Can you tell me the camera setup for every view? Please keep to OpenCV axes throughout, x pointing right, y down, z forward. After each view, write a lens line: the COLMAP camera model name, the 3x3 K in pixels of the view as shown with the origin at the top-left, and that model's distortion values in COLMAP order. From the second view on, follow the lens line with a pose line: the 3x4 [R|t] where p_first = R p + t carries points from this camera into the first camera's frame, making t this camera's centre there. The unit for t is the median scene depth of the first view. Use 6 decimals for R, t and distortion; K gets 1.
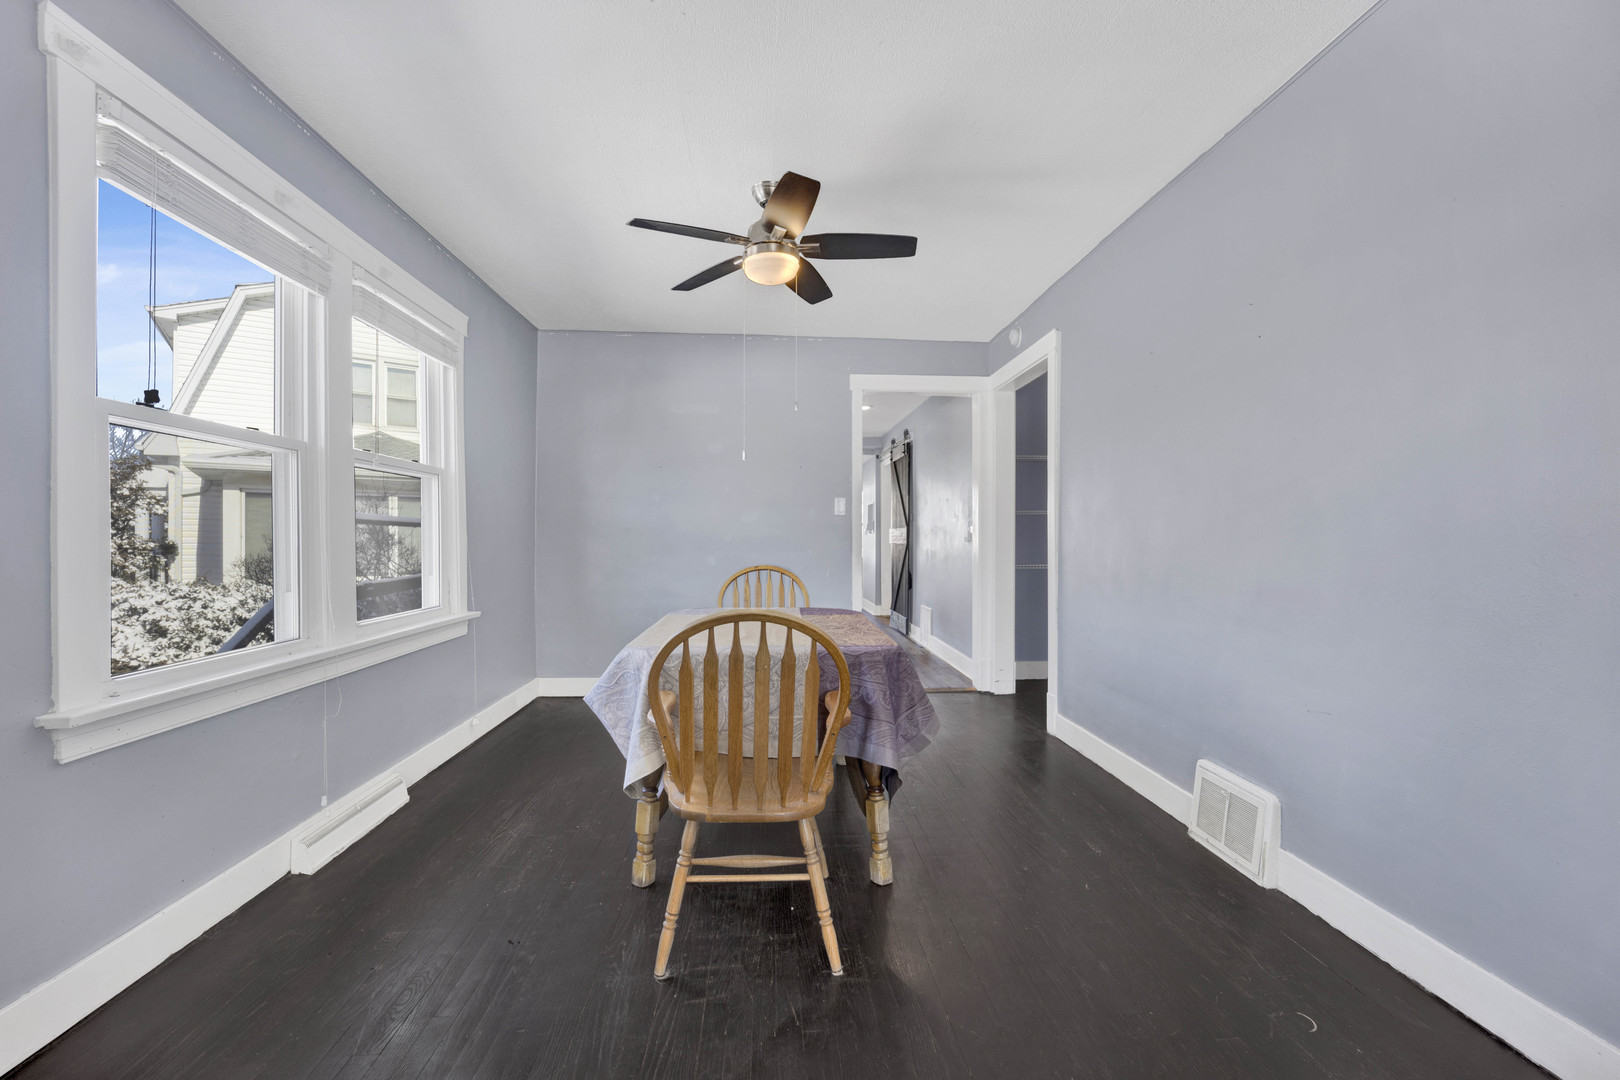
lens RADIAL K [[673.7, 0, 806.7], [0, 673.7, 543.5], [0, 0, 1]] dist [-0.021218, -0.001129]
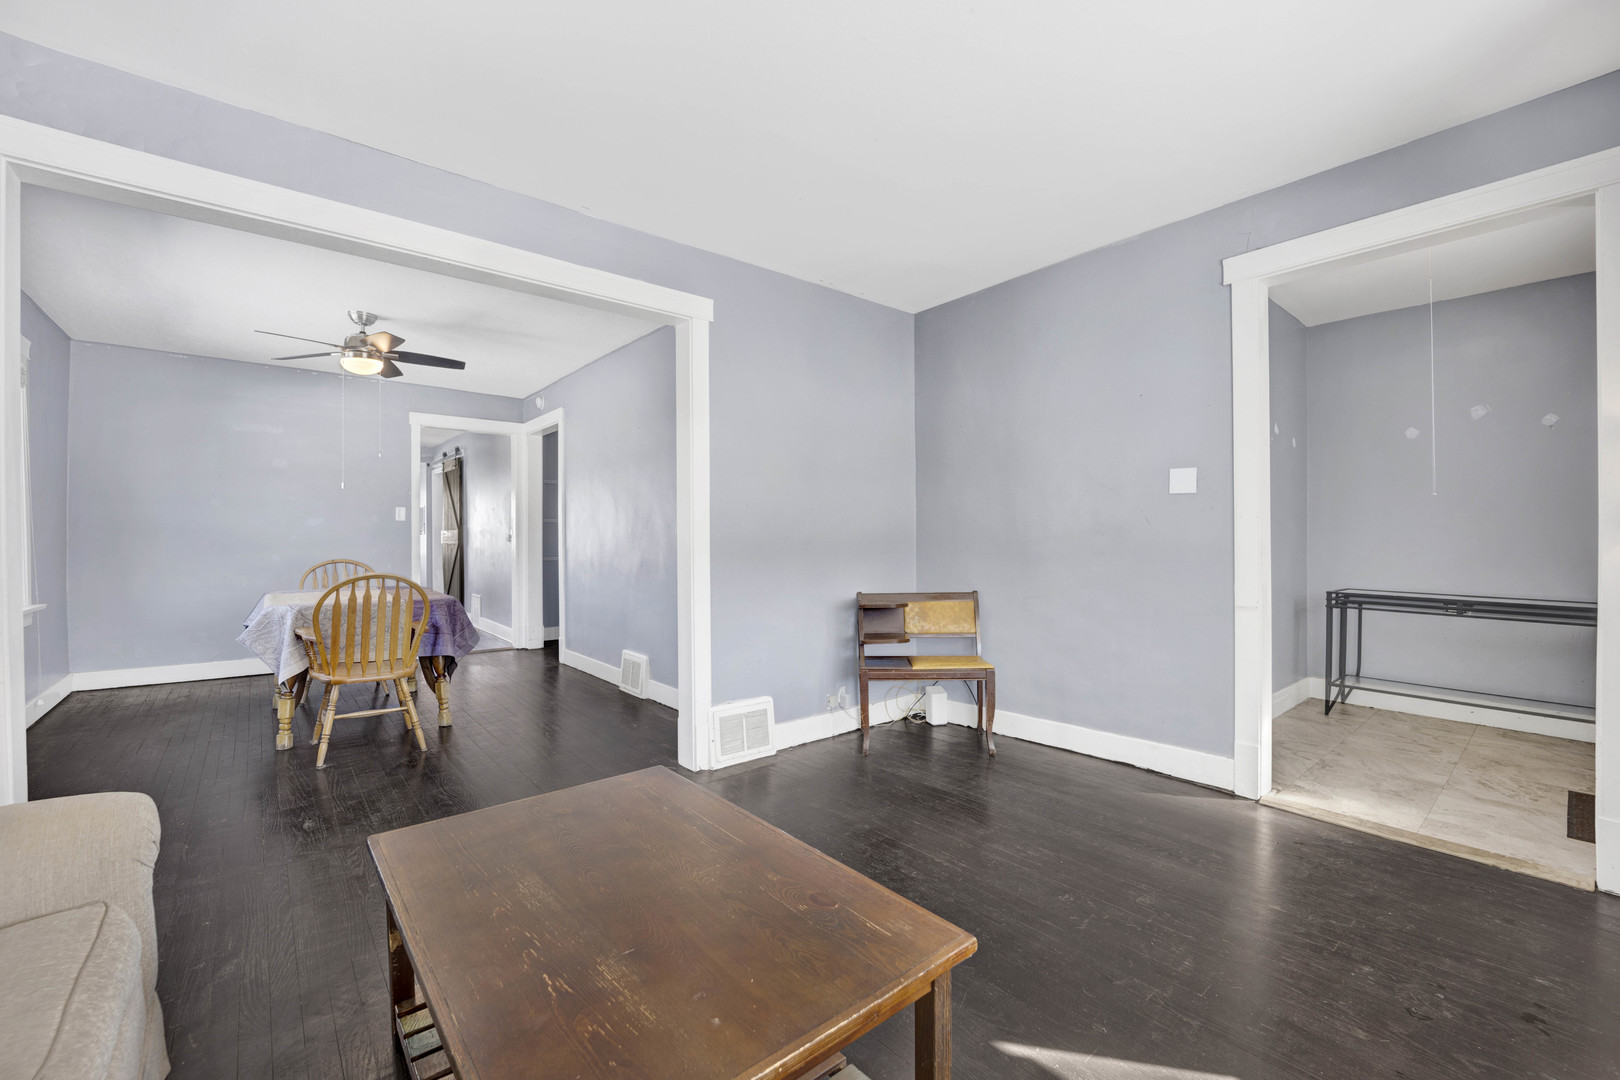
lens RADIAL K [[673.7, 0, 815.8], [0, 673.7, 544.4], [0, 0, 1]] dist [-0.021218, -0.001129]
pose [[0.802932, -0.004831, 0.596052, -0.093744], [0.004289, 0.999988, 0.002327, 0.003946], [-0.596056, 0.000689, 0.802943, -0.621107]]
